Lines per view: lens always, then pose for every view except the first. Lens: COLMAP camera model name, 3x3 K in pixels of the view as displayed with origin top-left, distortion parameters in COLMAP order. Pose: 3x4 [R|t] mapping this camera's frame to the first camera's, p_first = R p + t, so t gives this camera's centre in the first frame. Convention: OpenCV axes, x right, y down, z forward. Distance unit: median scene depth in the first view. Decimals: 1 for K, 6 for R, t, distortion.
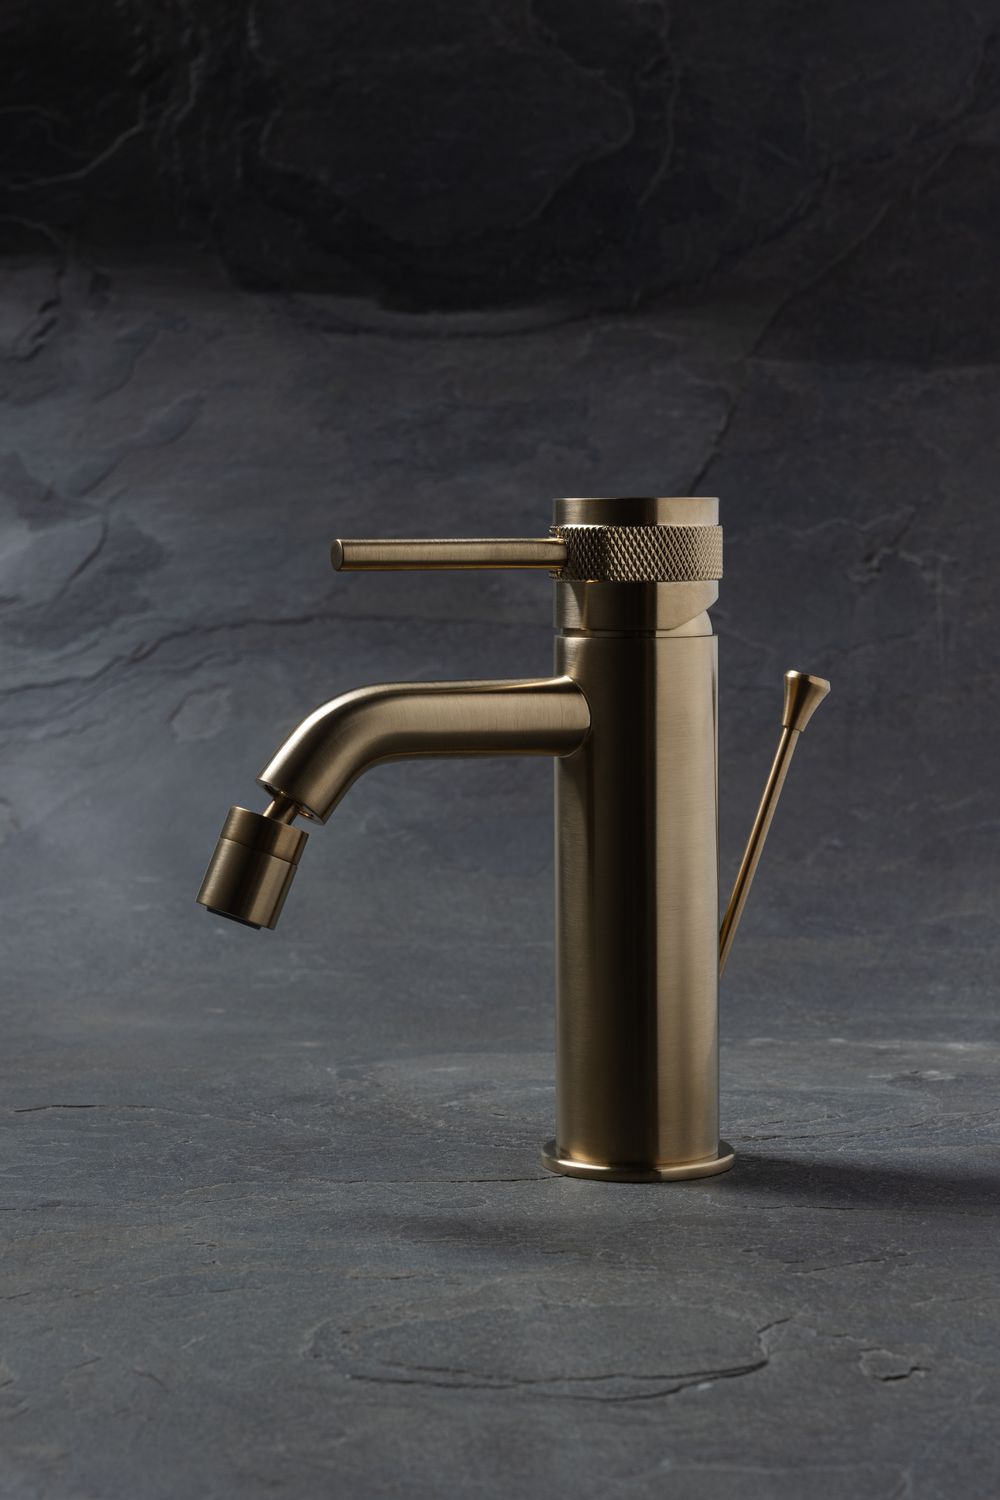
lens RADIAL K [[2935.0, 0, 491.1], [0, 2935.0, 747.7], [0, 0, 1]] dist [0.065402, 0.000000]
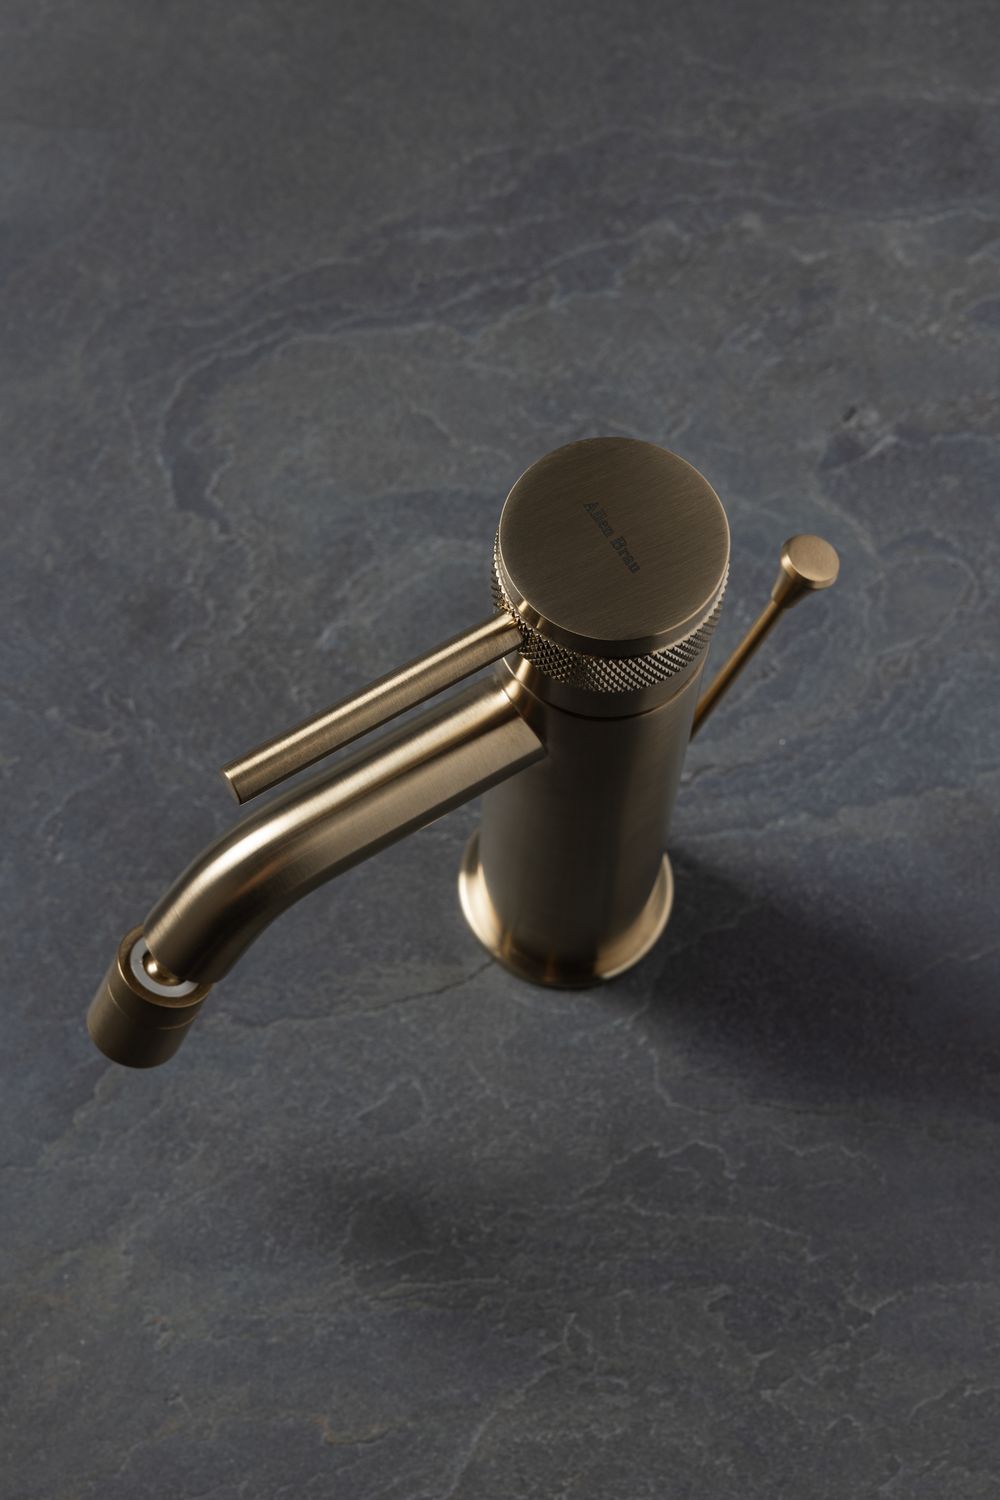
lens RADIAL K [[2935.0, 0, 501.6], [0, 2935.0, 759.7], [0, 0, 1]] dist [0.065402, 0.000000]
pose [[0.992358, -0.091263, 0.083050, -0.041907], [-0.028294, 0.486817, 0.873045, -0.671771], [-0.120107, -0.868723, 0.480515, 0.594116]]
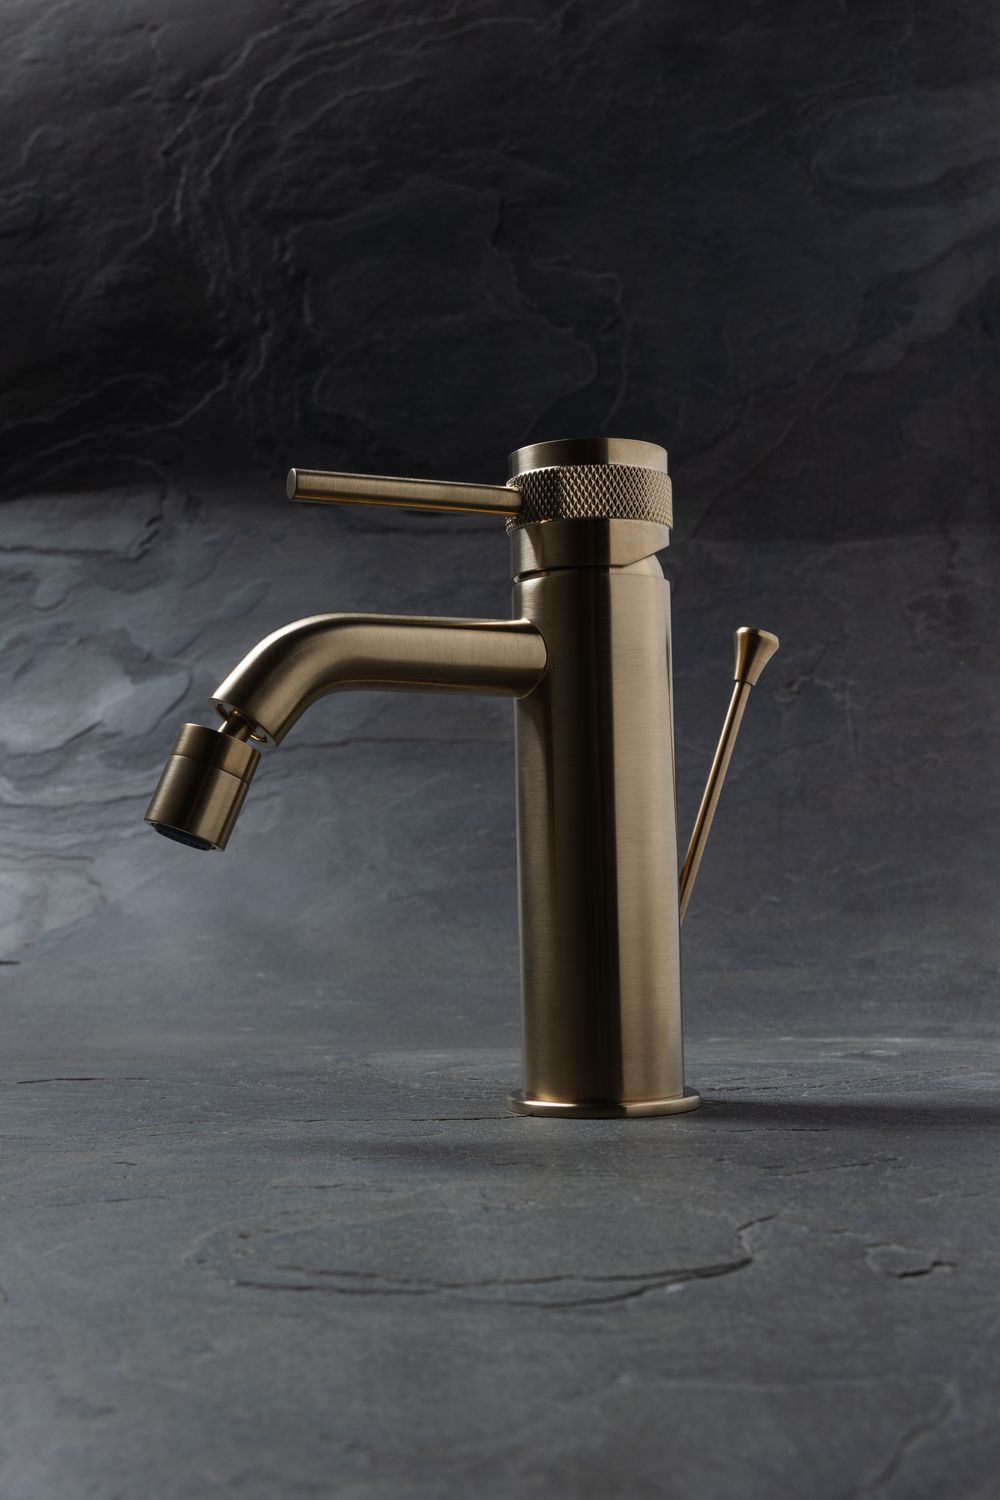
lens RADIAL K [[1780.6, 0, 501.8], [0, 1780.6, 737.4], [0, 0, 1]] dist [-0.002983, 0.000000]
pose [[0.999730, -0.015487, -0.017327, 0.027475], [0.012723, 0.988668, -0.149580, 0.106167], [0.019447, 0.149319, 0.988598, 0.377232]]
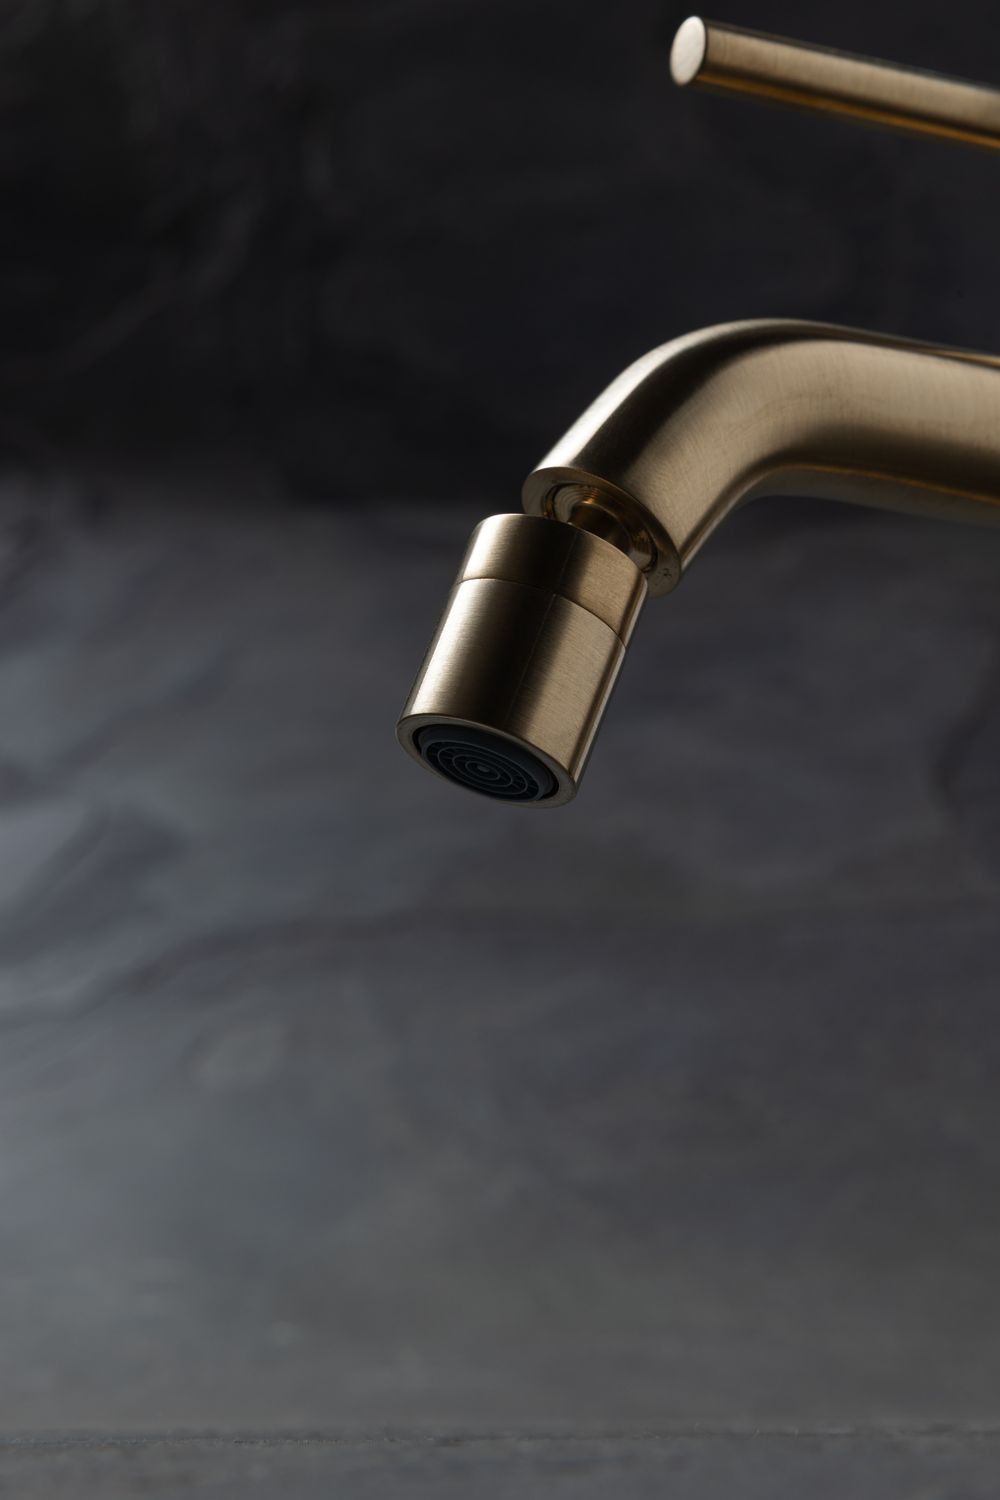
lens RADIAL K [[2935.0, 0, 505.2], [0, 2935.0, 749.5], [0, 0, 1]] dist [0.065402, 0.000000]
pose [[0.999499, -0.001092, 0.031624, -0.090946], [0.010076, 0.958364, -0.285370, 0.168538], [-0.029995, 0.285546, 0.957896, 0.531498]]
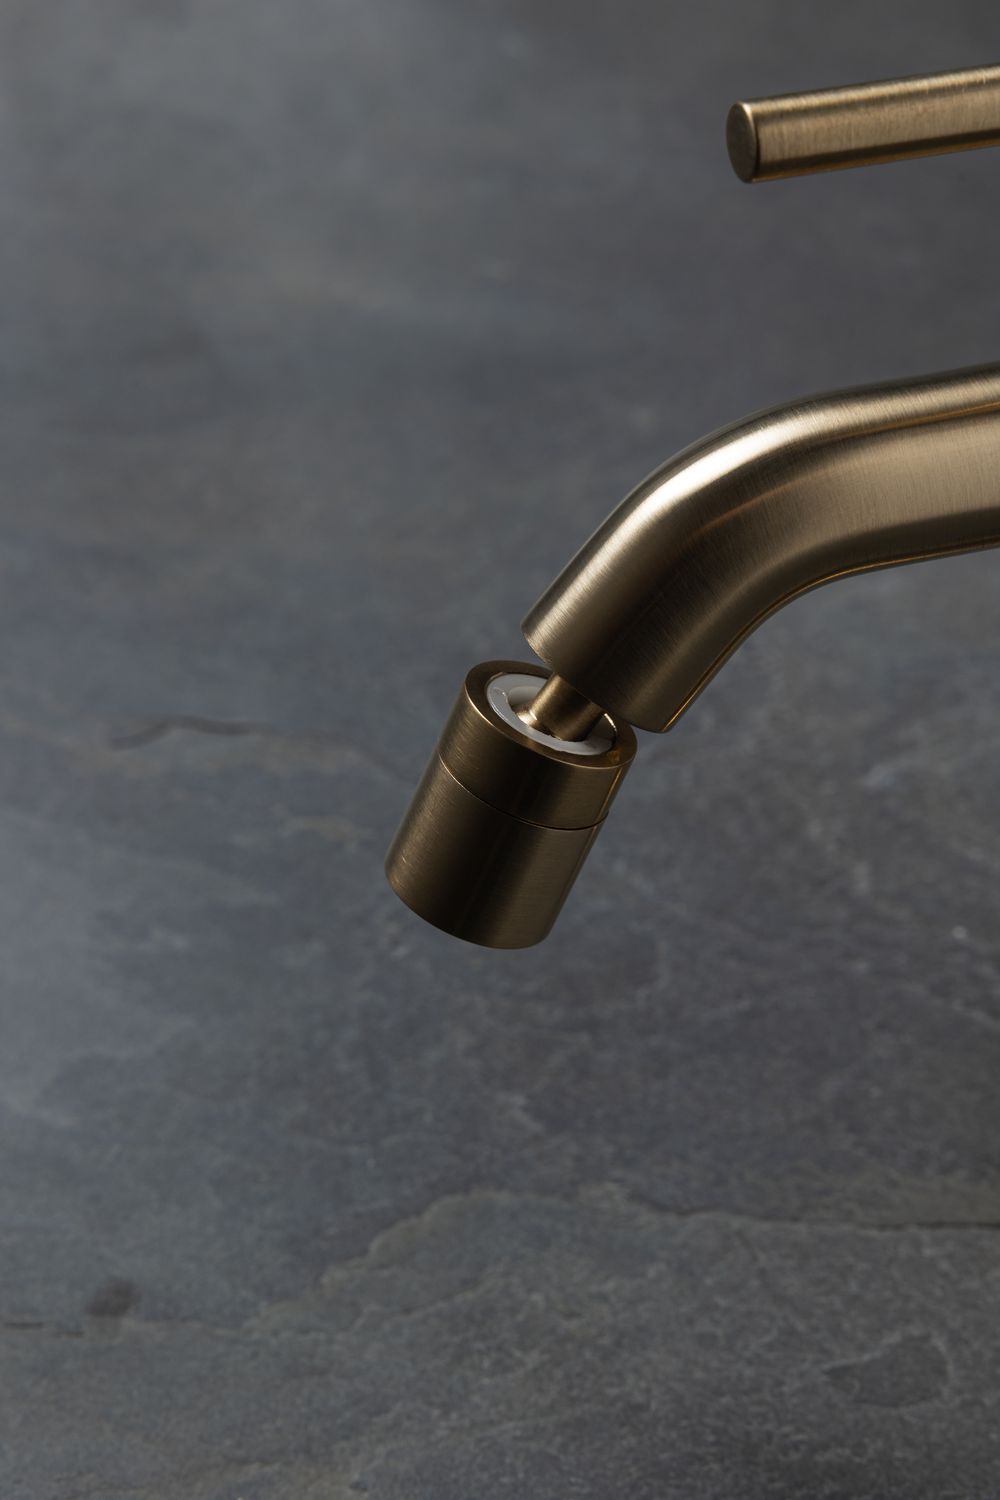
lens RADIAL K [[2935.0, 0, 494.8], [0, 2935.0, 733.9], [0, 0, 1]] dist [0.065402, 0.000000]
pose [[0.992228, 0.084720, -0.091140, -0.039607], [-0.023527, 0.846945, 0.531159, -0.194505], [0.122191, -0.524886, 0.842356, 0.573424]]
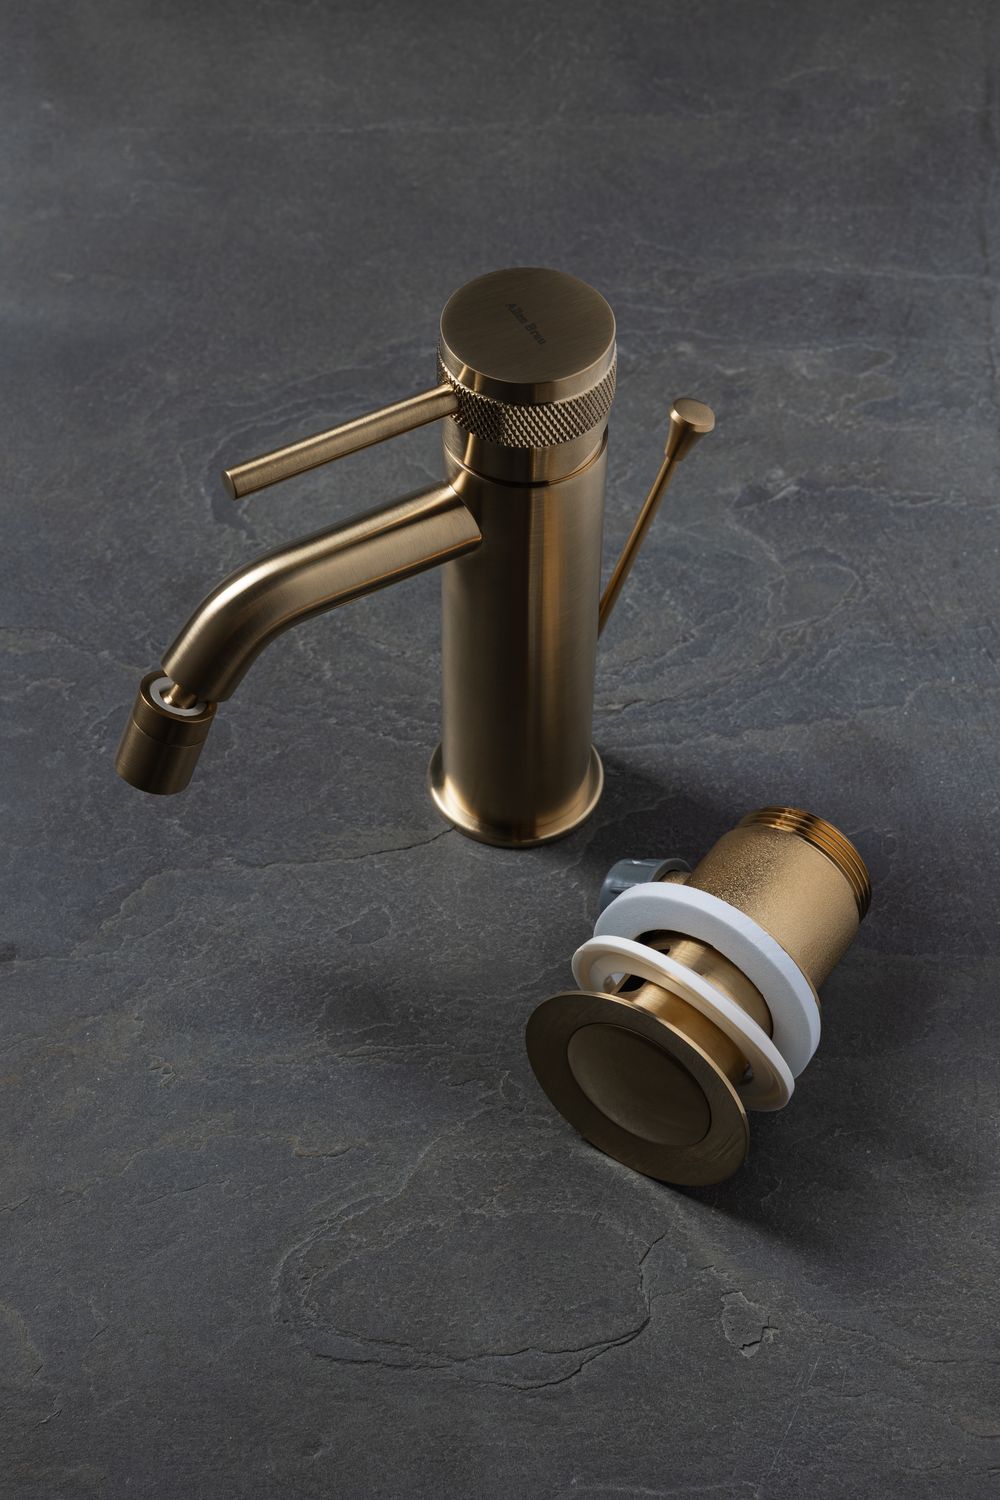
lens RADIAL K [[2935.0, 0, 495.8], [0, 2935.0, 741.6], [0, 0, 1]] dist [0.065402, 0.000000]
pose [[0.996072, -0.054179, 0.070044, -0.034427], [-0.010220, 0.715369, 0.698673, -0.641301], [-0.087960, -0.696644, 0.712005, 0.218983]]
